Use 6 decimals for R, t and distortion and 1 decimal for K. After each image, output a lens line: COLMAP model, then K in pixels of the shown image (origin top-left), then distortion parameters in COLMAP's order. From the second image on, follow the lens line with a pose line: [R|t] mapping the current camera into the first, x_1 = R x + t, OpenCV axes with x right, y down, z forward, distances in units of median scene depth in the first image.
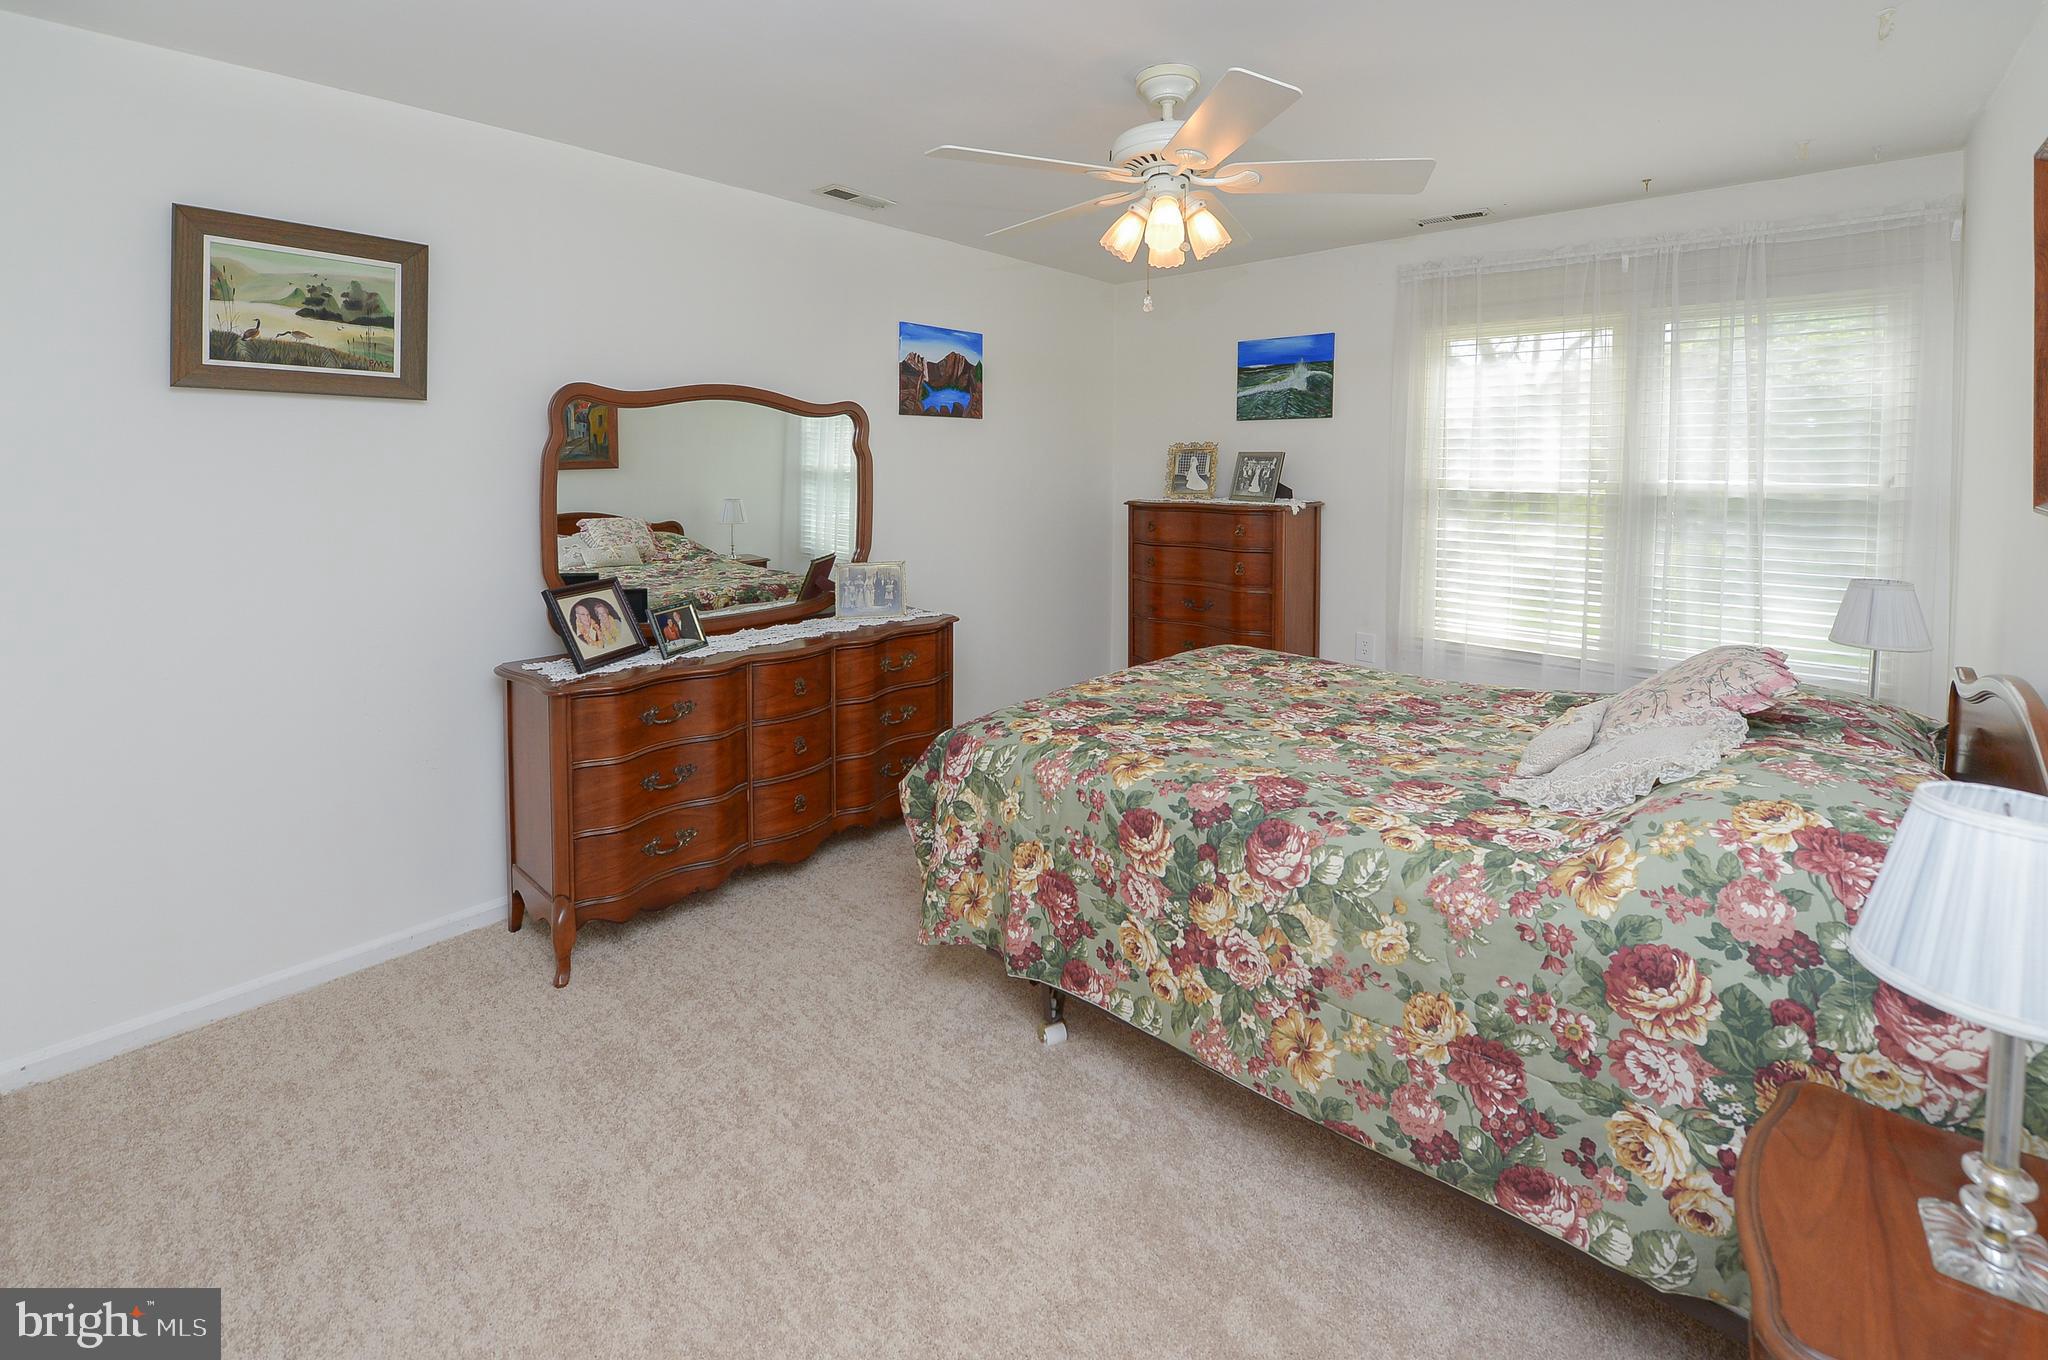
lens RADIAL K [[872.5, 0, 992.5], [0, 872.5, 628.3], [0, 0, 1]] dist [-0.014076, -0.000382]
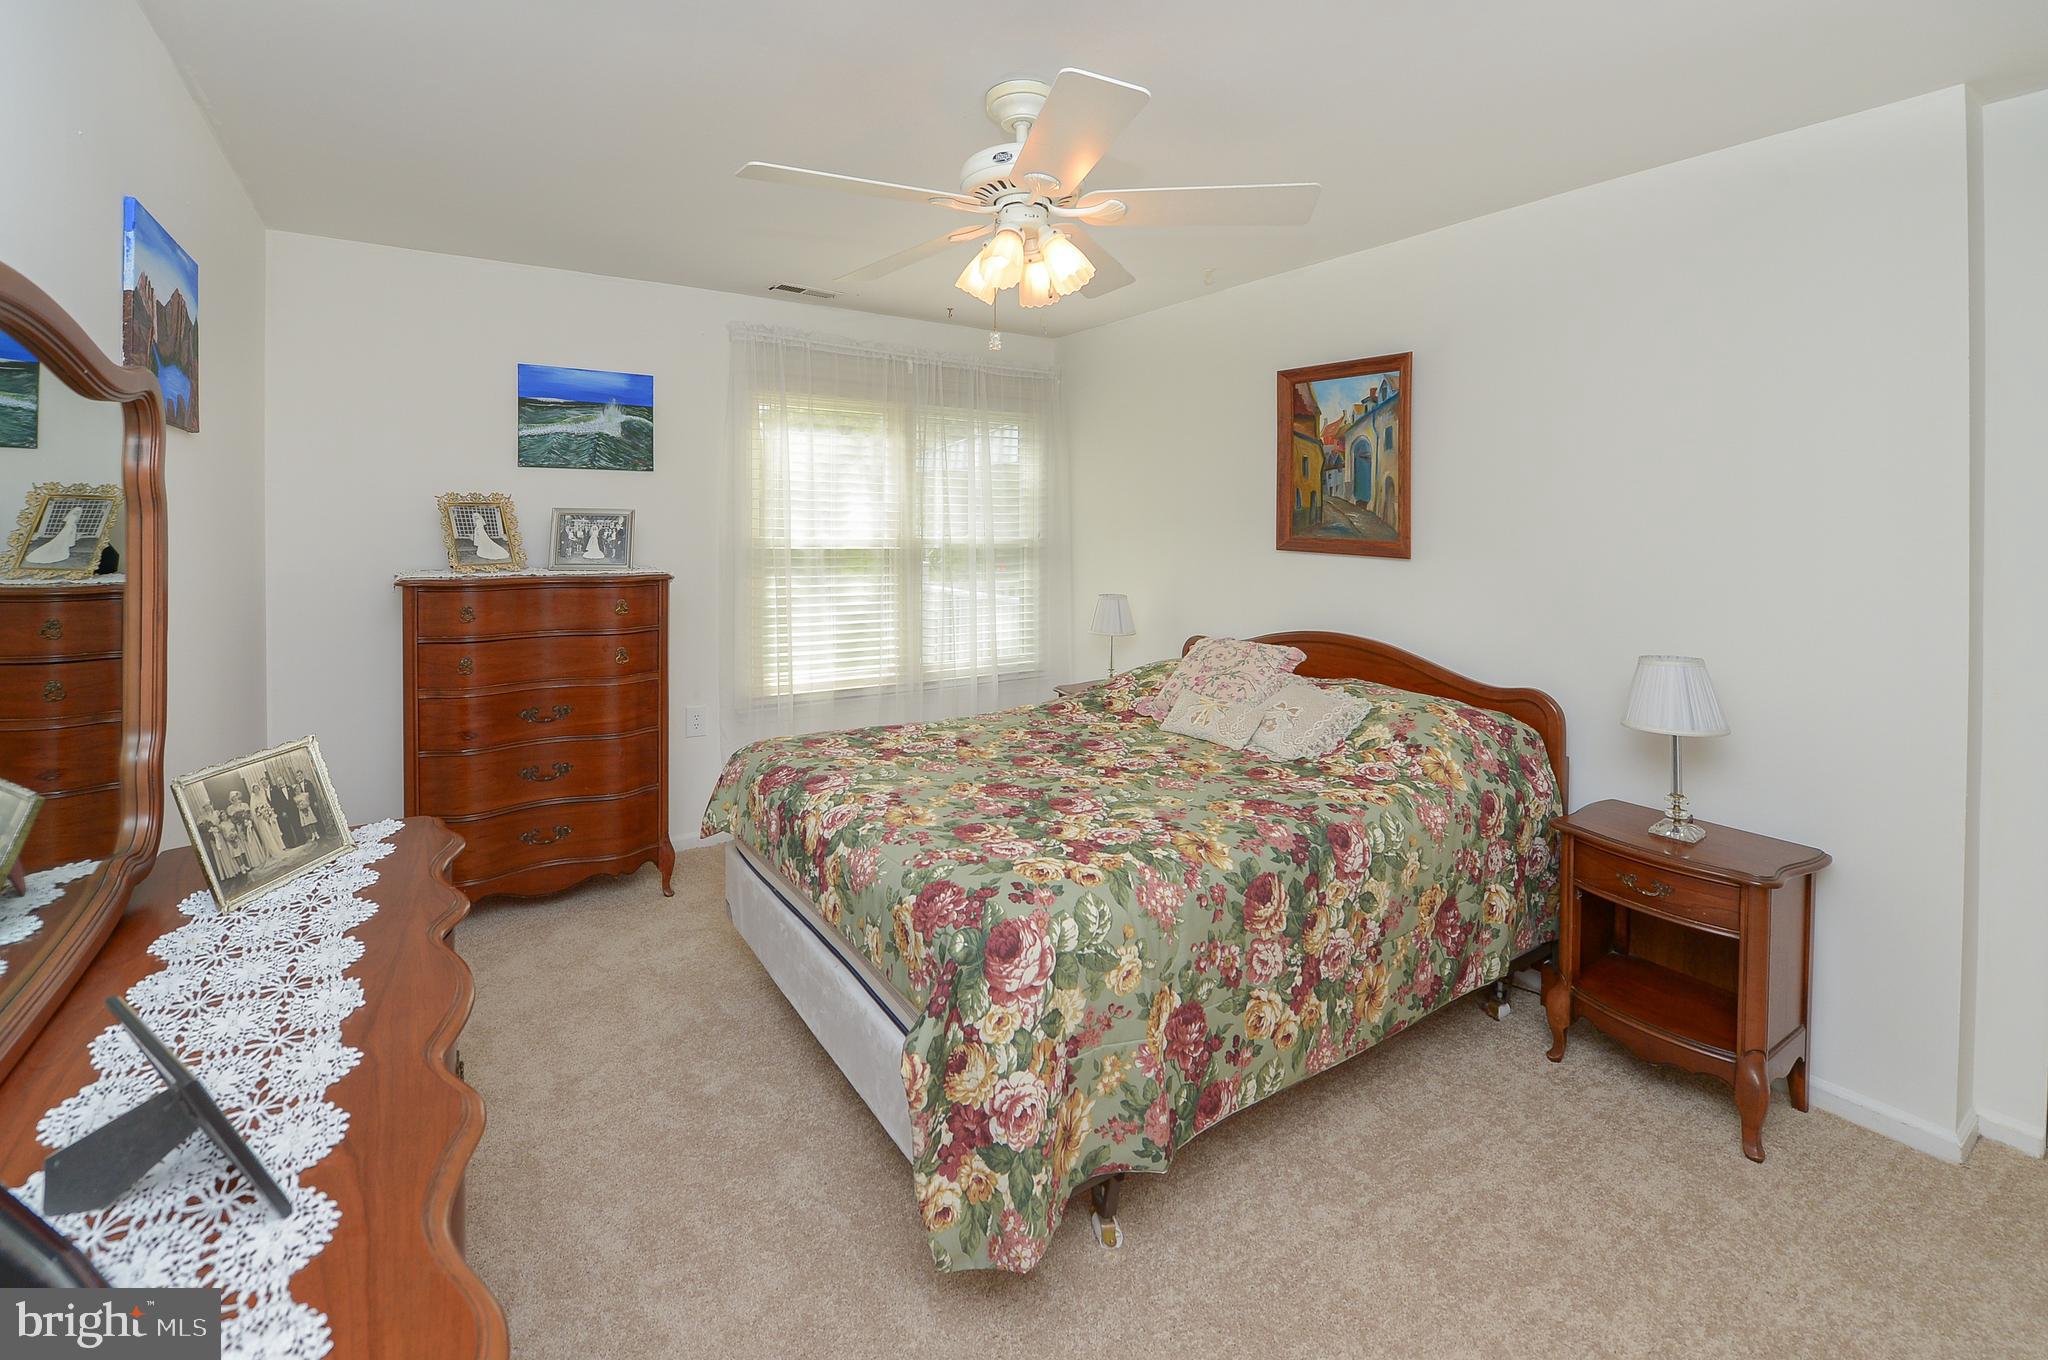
lens RADIAL K [[872.5, 0, 992.5], [0, 872.5, 628.3], [0, 0, 1]] dist [-0.014076, -0.000382]
pose [[0.250949, -0.112127, 0.961484, -0.462562], [0.174067, 0.982305, 0.069123, -0.105963], [-0.952221, 0.150017, 0.266026, 0.559955]]
